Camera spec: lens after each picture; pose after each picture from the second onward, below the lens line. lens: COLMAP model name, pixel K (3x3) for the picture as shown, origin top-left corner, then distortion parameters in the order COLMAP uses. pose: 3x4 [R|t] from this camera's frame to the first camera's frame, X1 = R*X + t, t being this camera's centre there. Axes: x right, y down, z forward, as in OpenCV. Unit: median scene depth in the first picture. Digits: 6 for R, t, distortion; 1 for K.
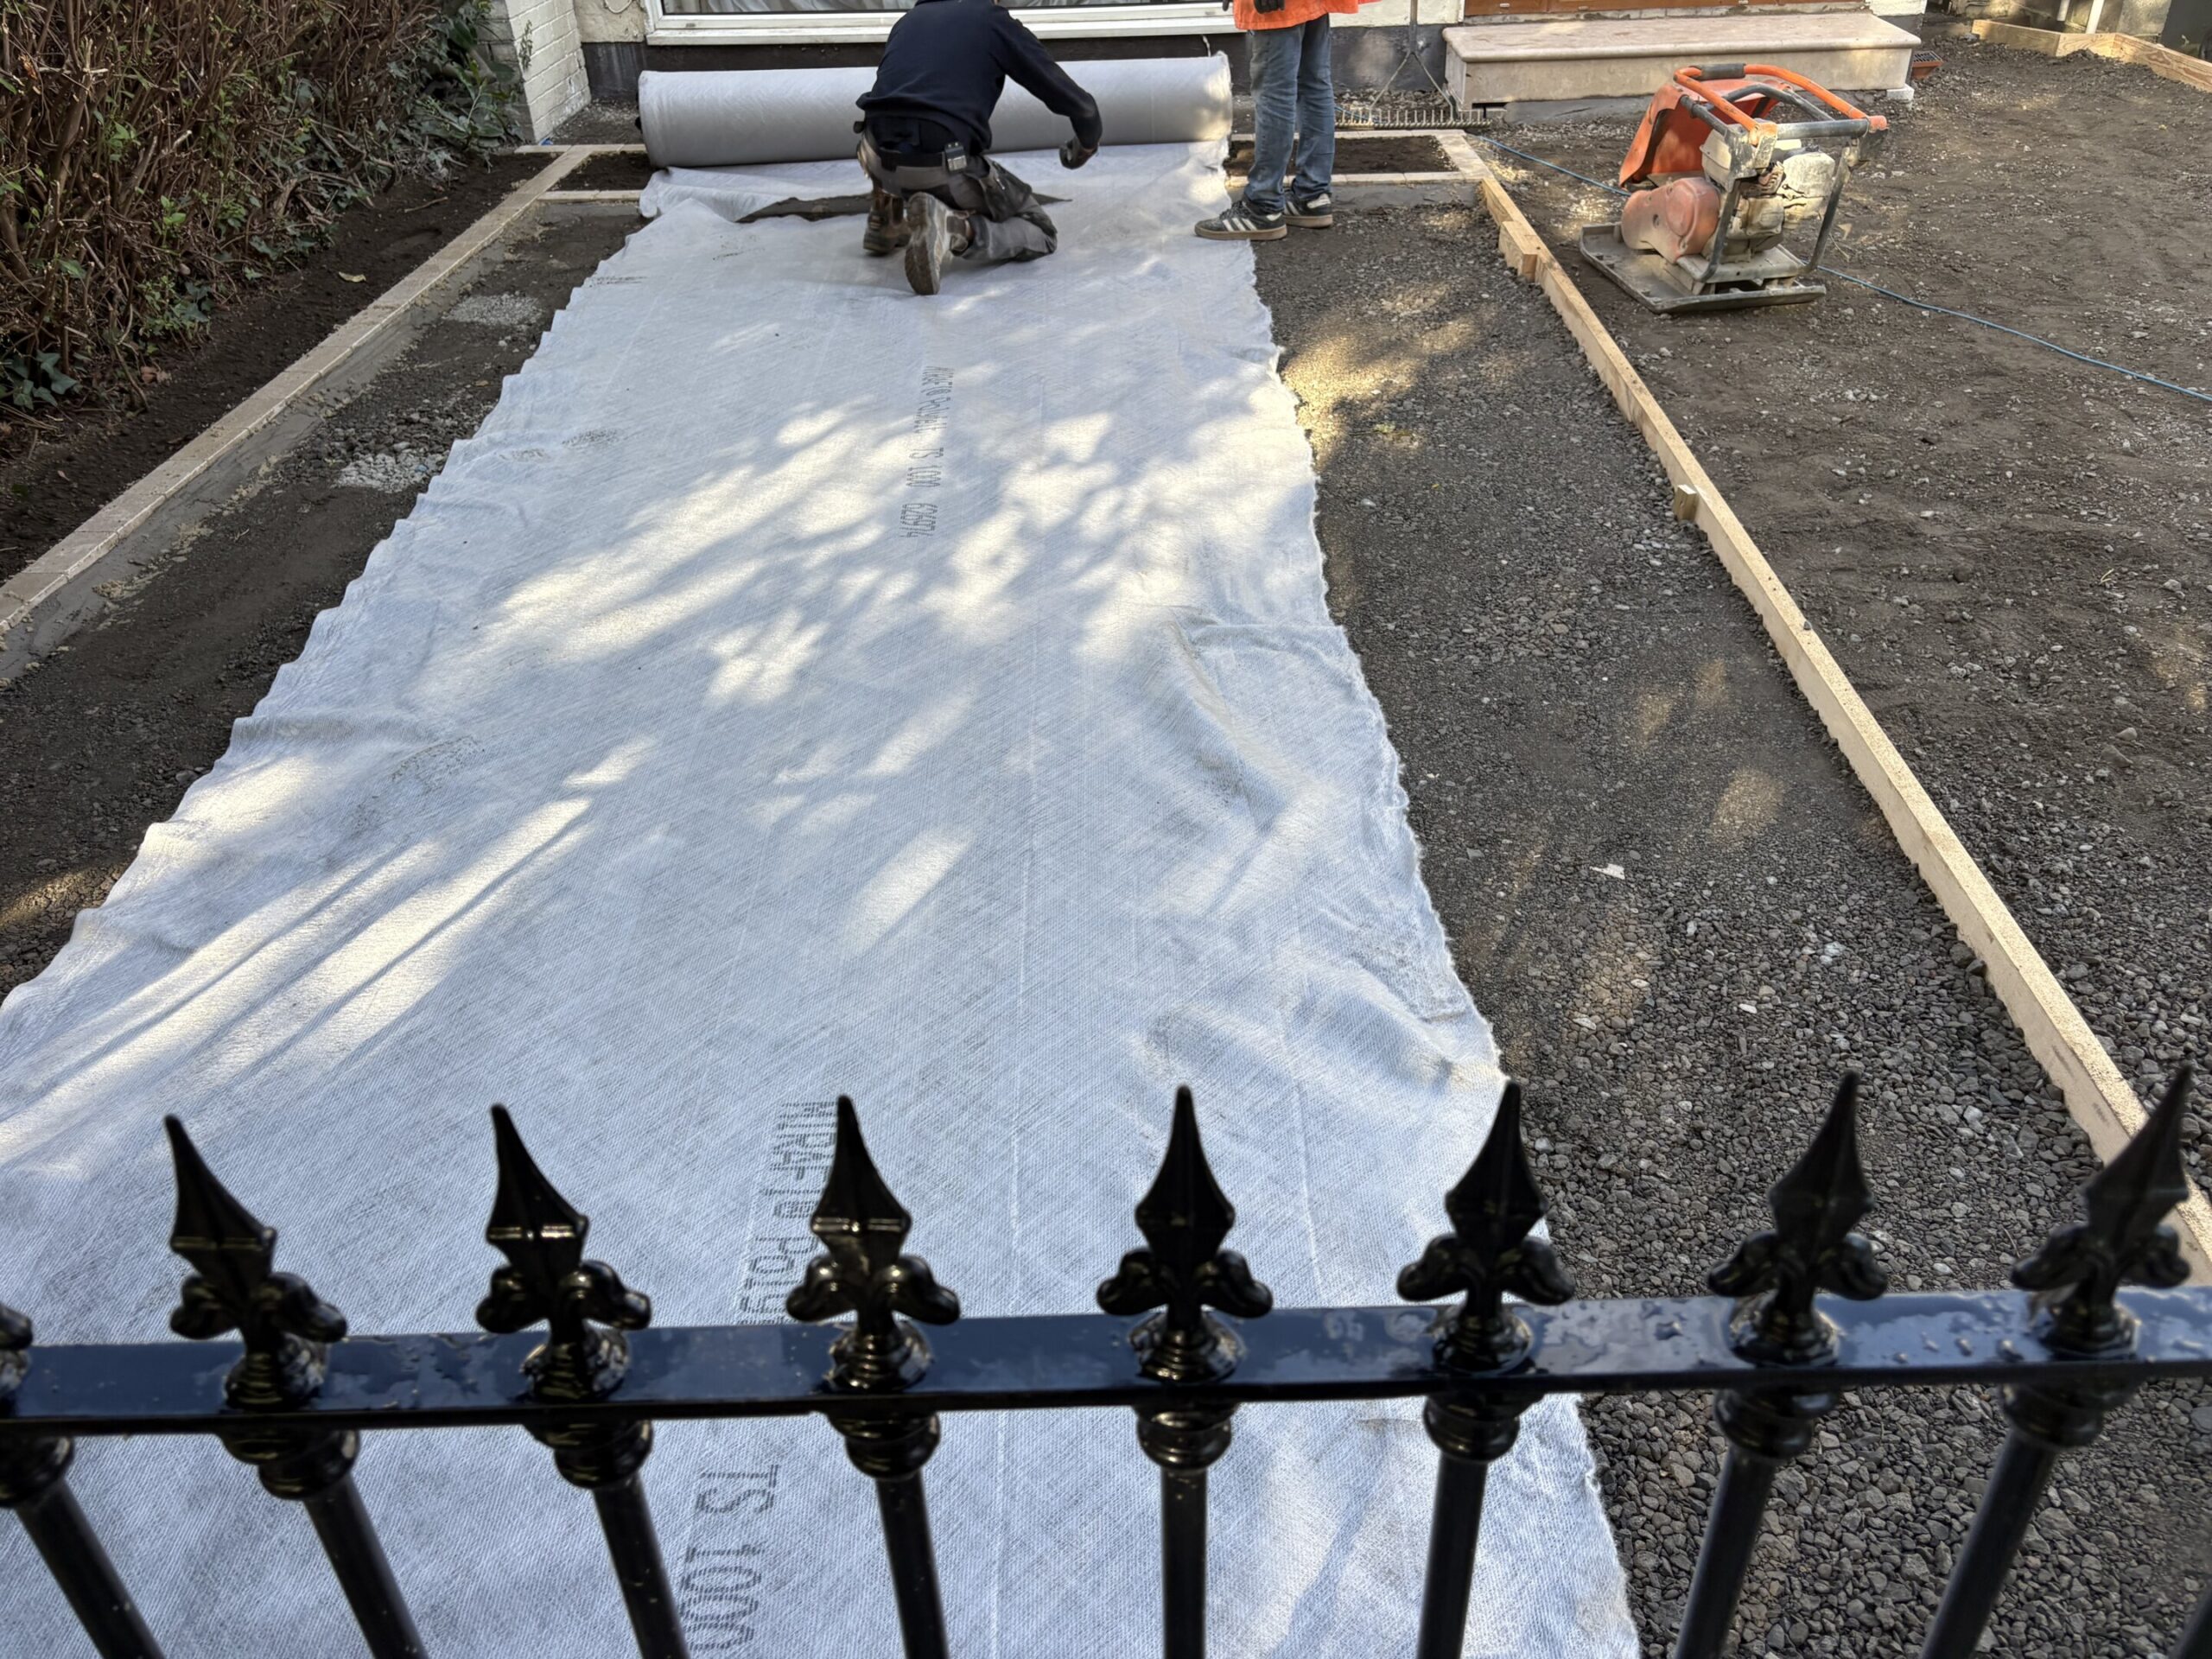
lens RADIAL K [[1673.7, 0, 1123.2], [0, 1673.7, 846.0], [0, 0, 1]] dist [0.048246, -0.049075]
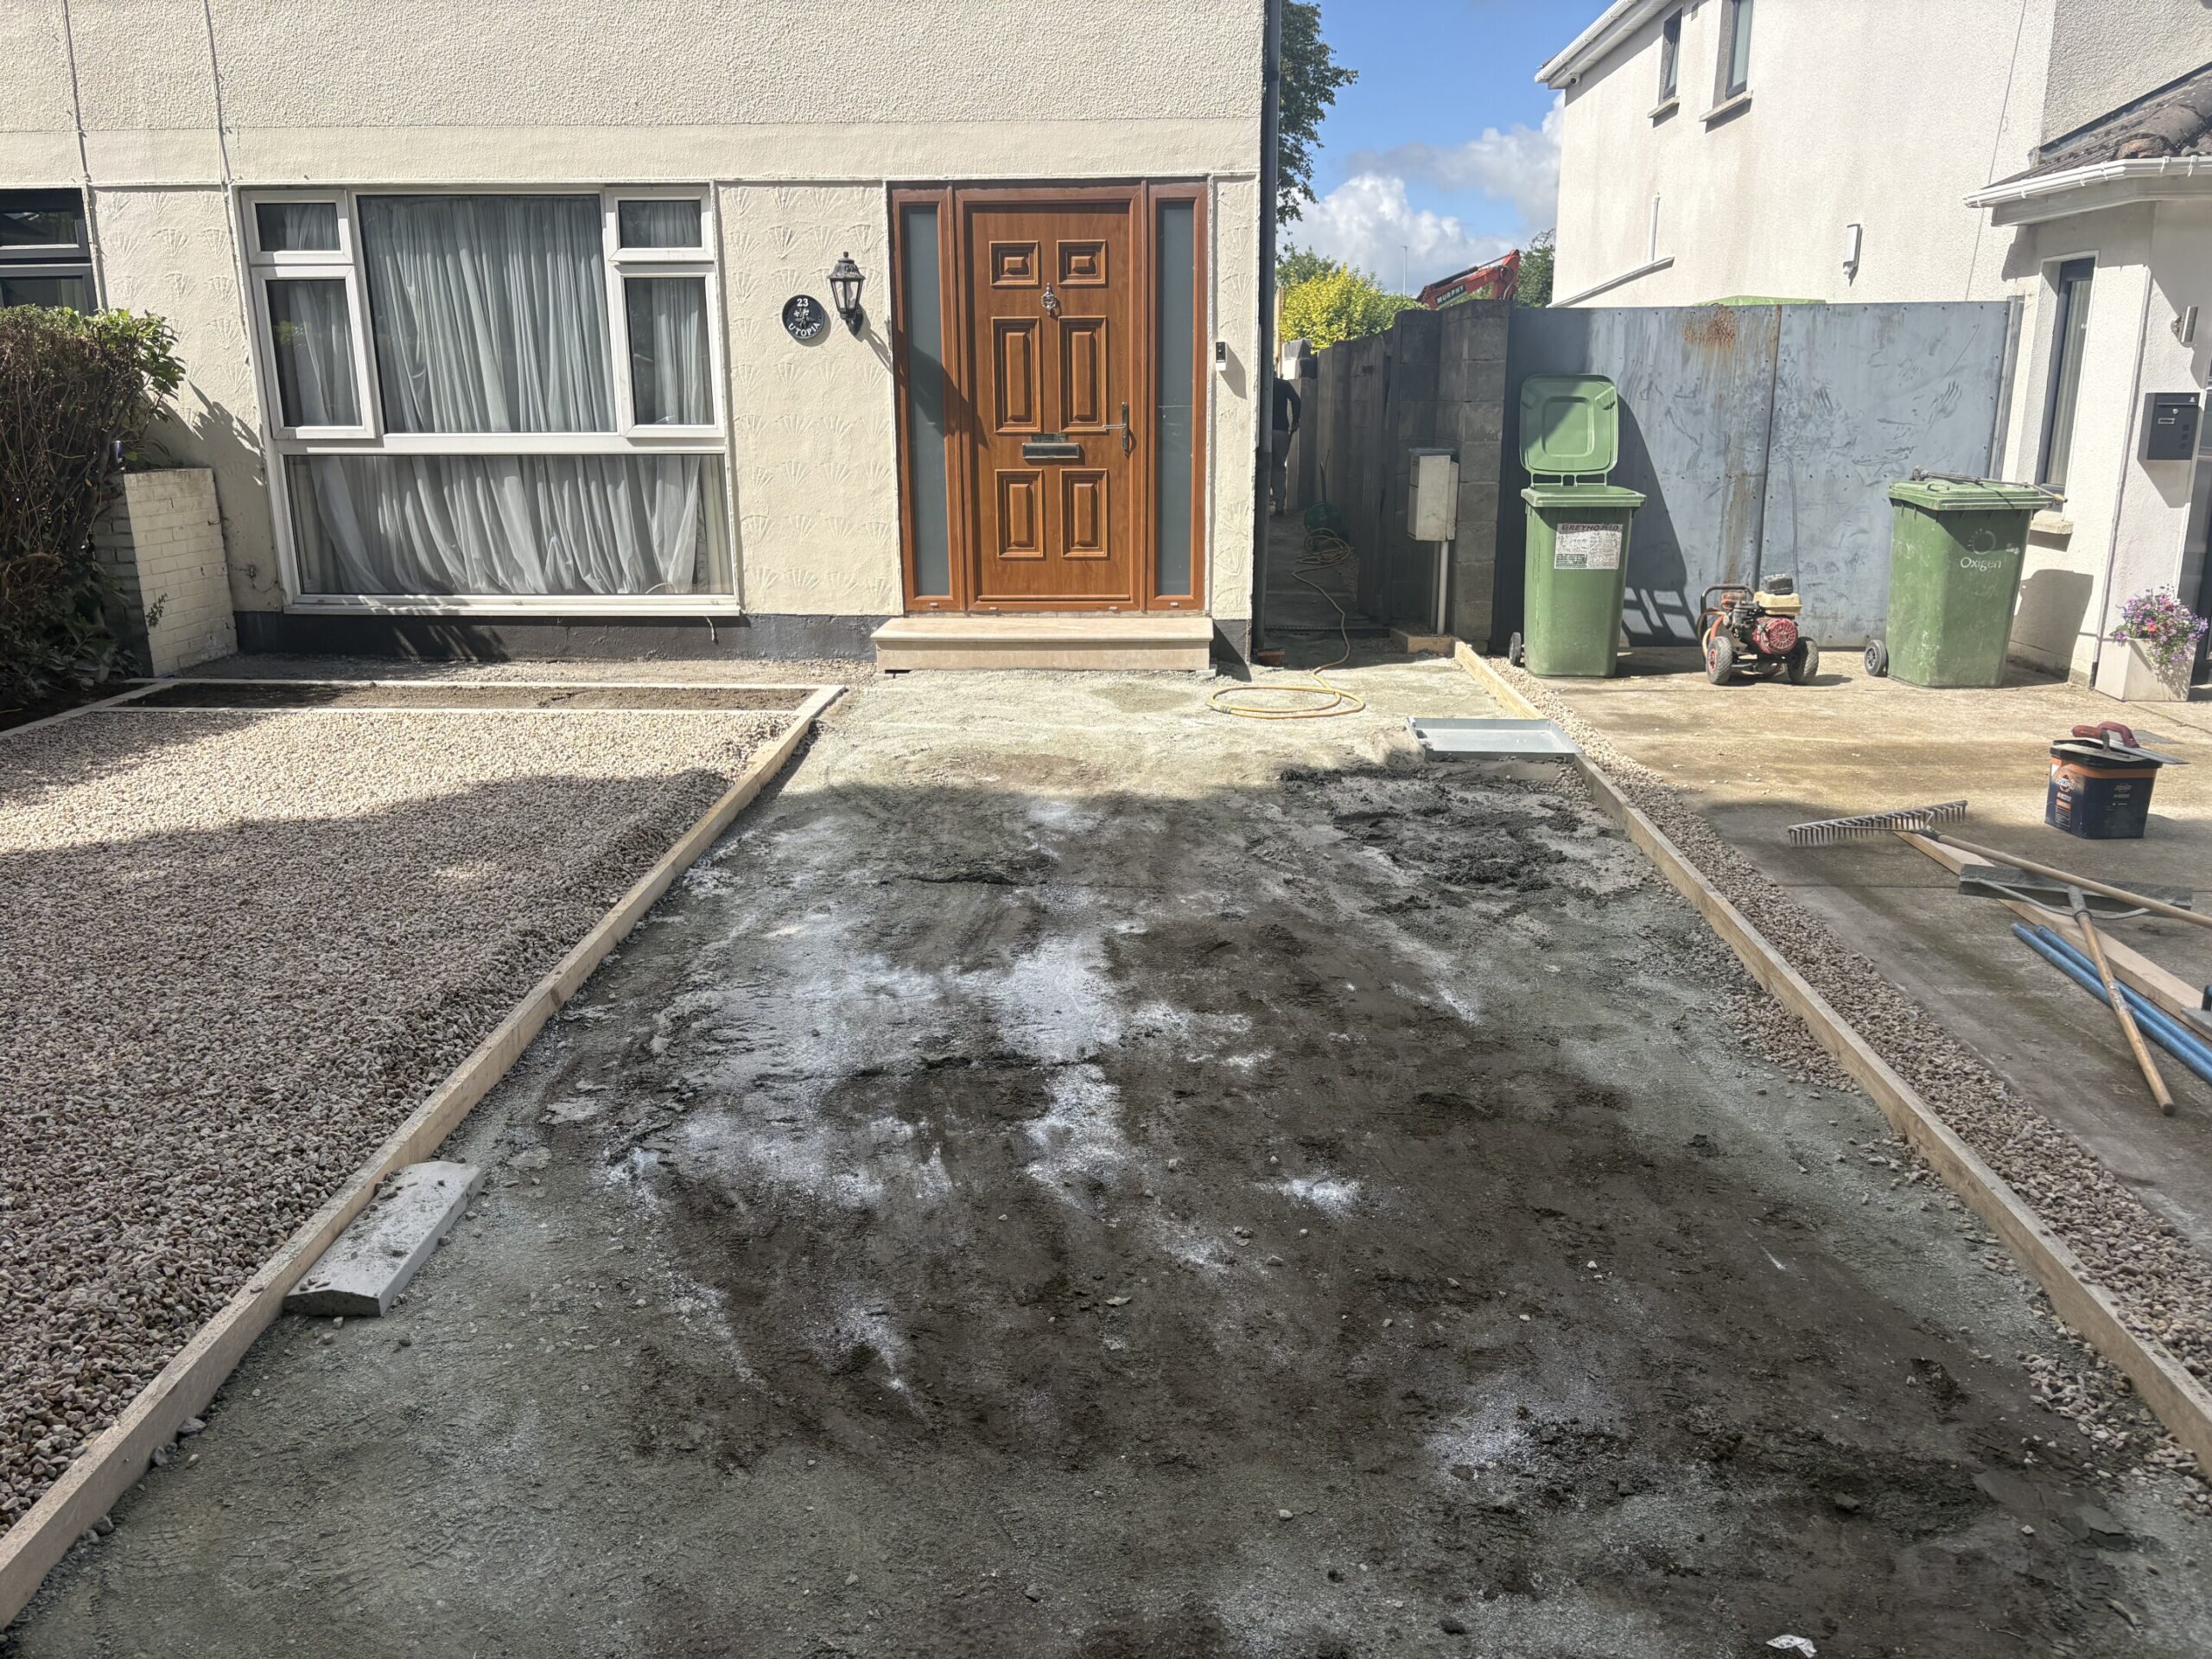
lens RADIAL K [[1673.7, 0, 1095.6], [0, 1673.7, 819.4], [0, 0, 1]] dist [0.048246, -0.049075]
pose [[0.999079, 0.028601, -0.031972, 0.462647], [-0.037689, 0.941181, -0.335794, 0.104881], [0.020488, 0.336690, 0.941393, -0.187965]]
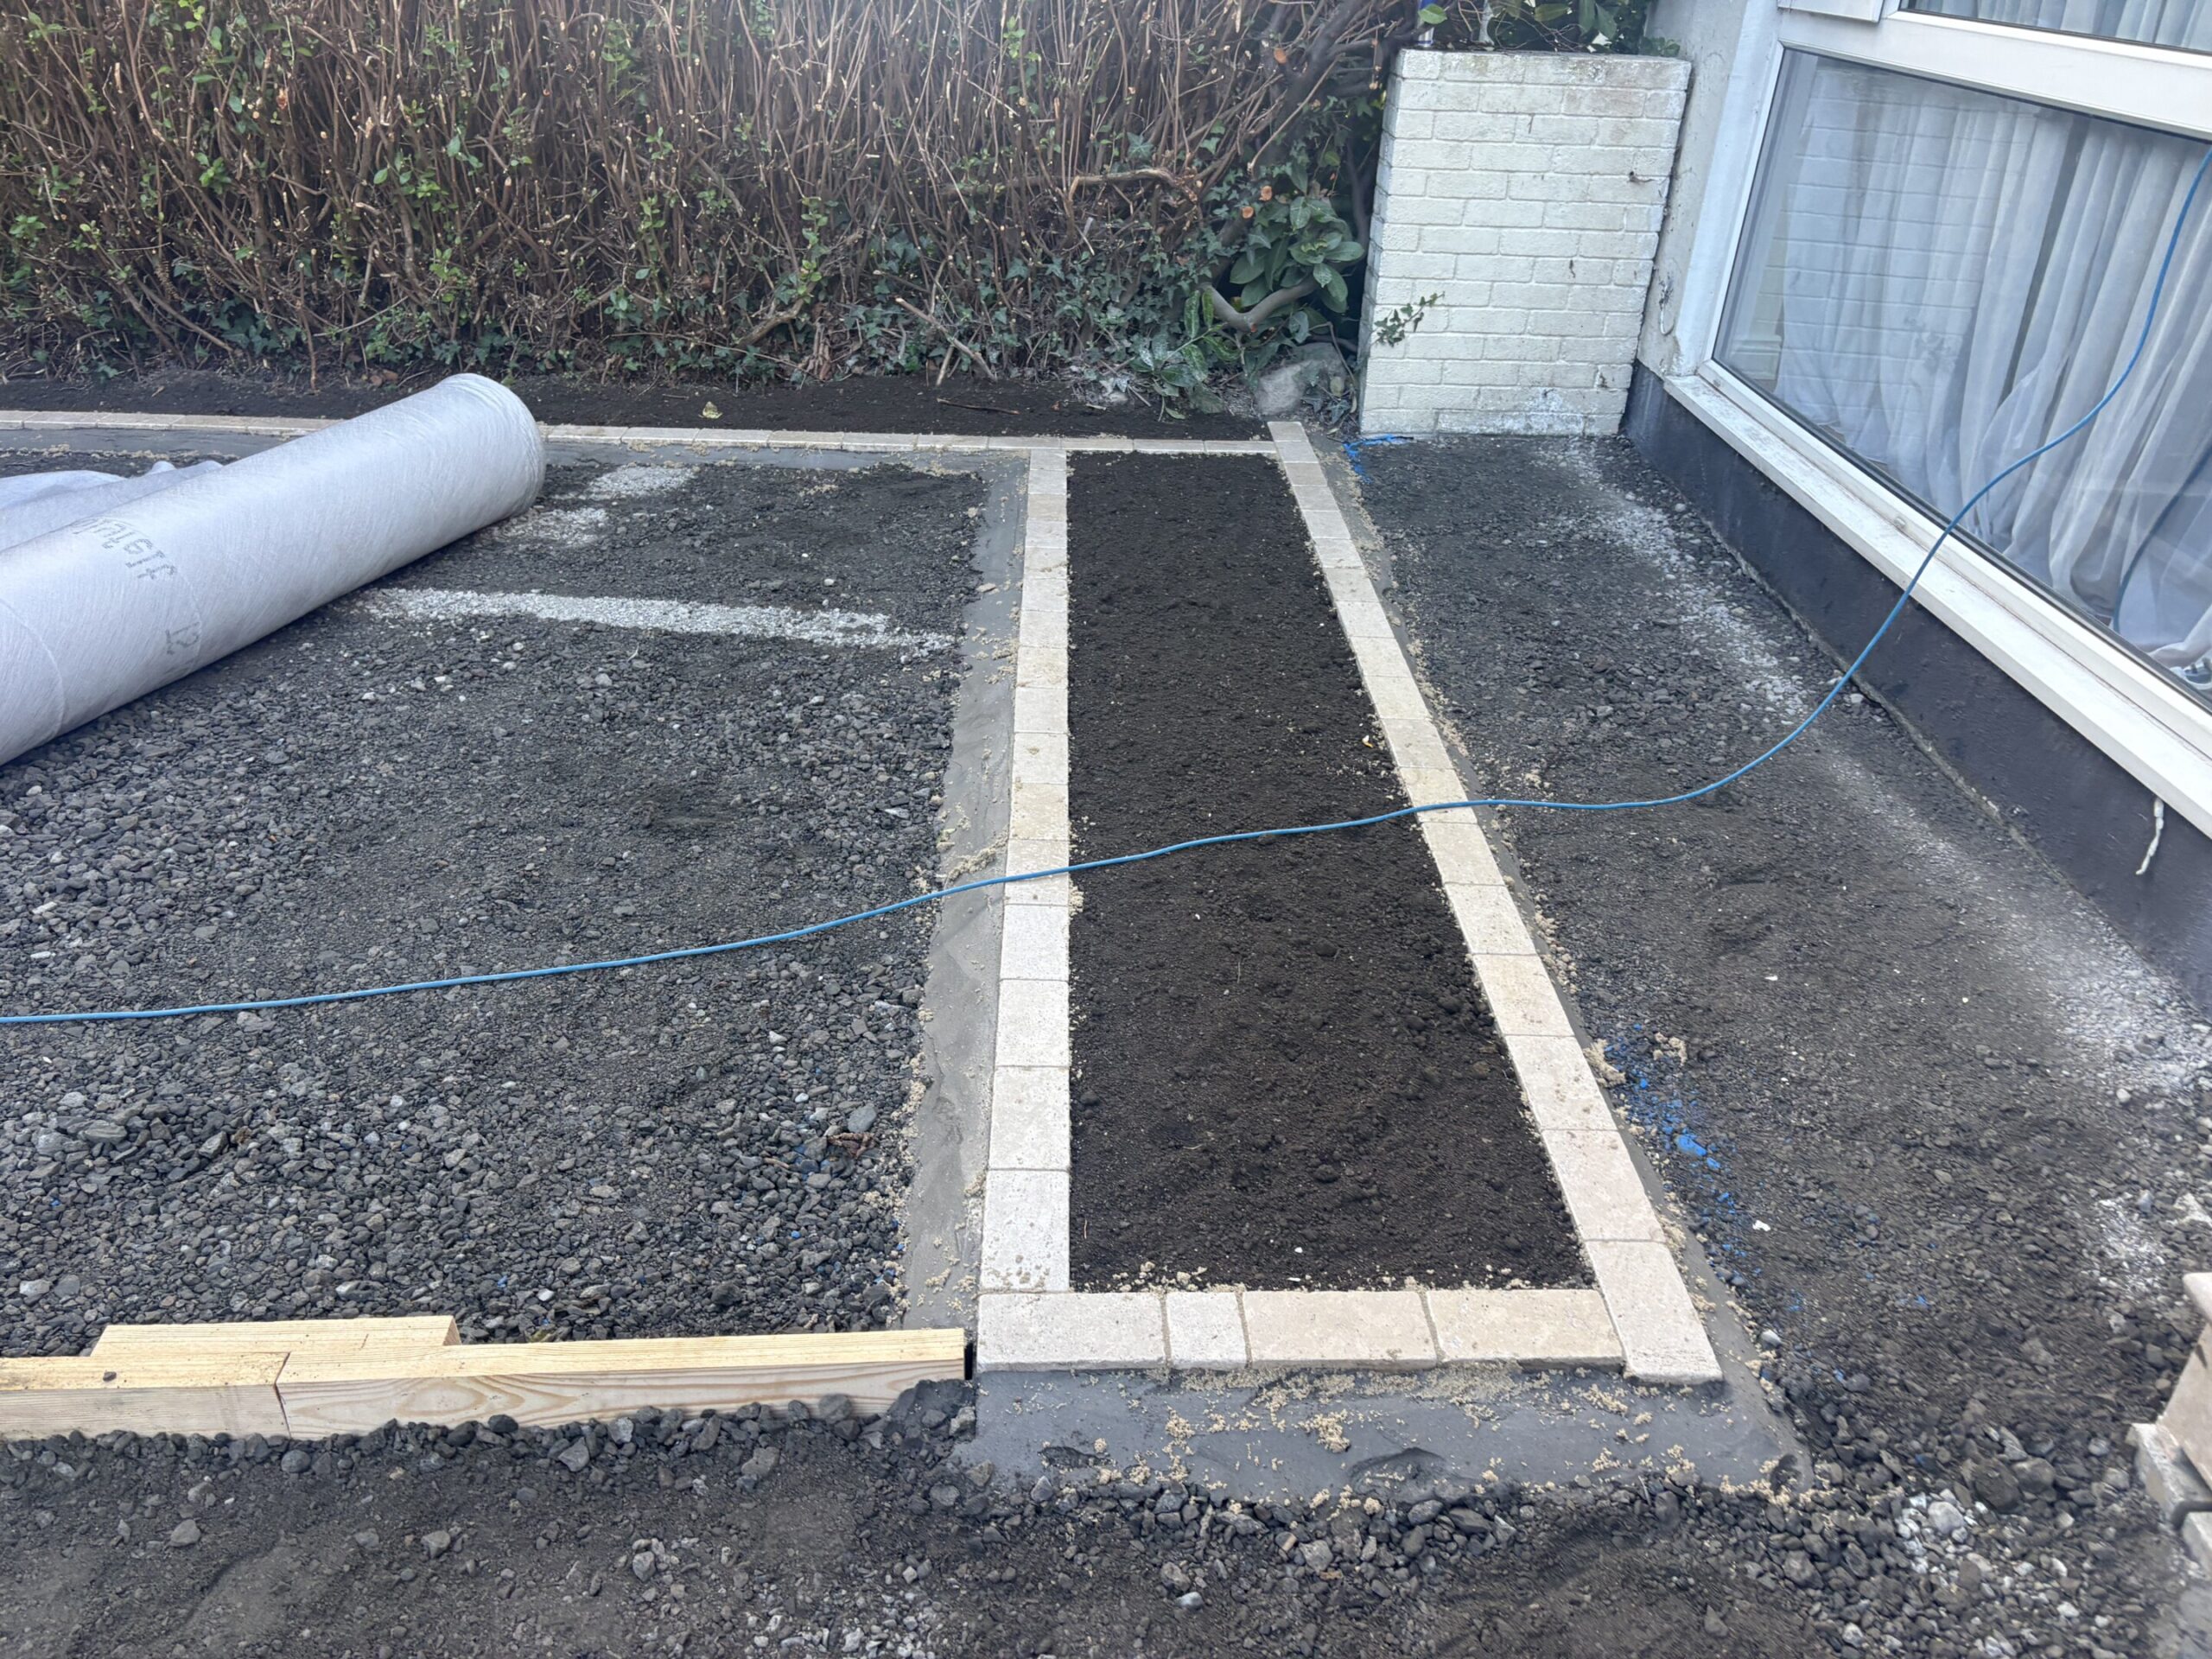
lens RADIAL K [[1673.7, 0, 1114.6], [0, 1673.7, 825.2], [0, 0, 1]] dist [0.048246, -0.049075]
pose [[0.050786, 0.510819, -0.858187, 0.414275], [-0.596451, 0.704734, 0.384182, -0.567688], [0.801041, 0.492355, 0.340469, 0.822506]]
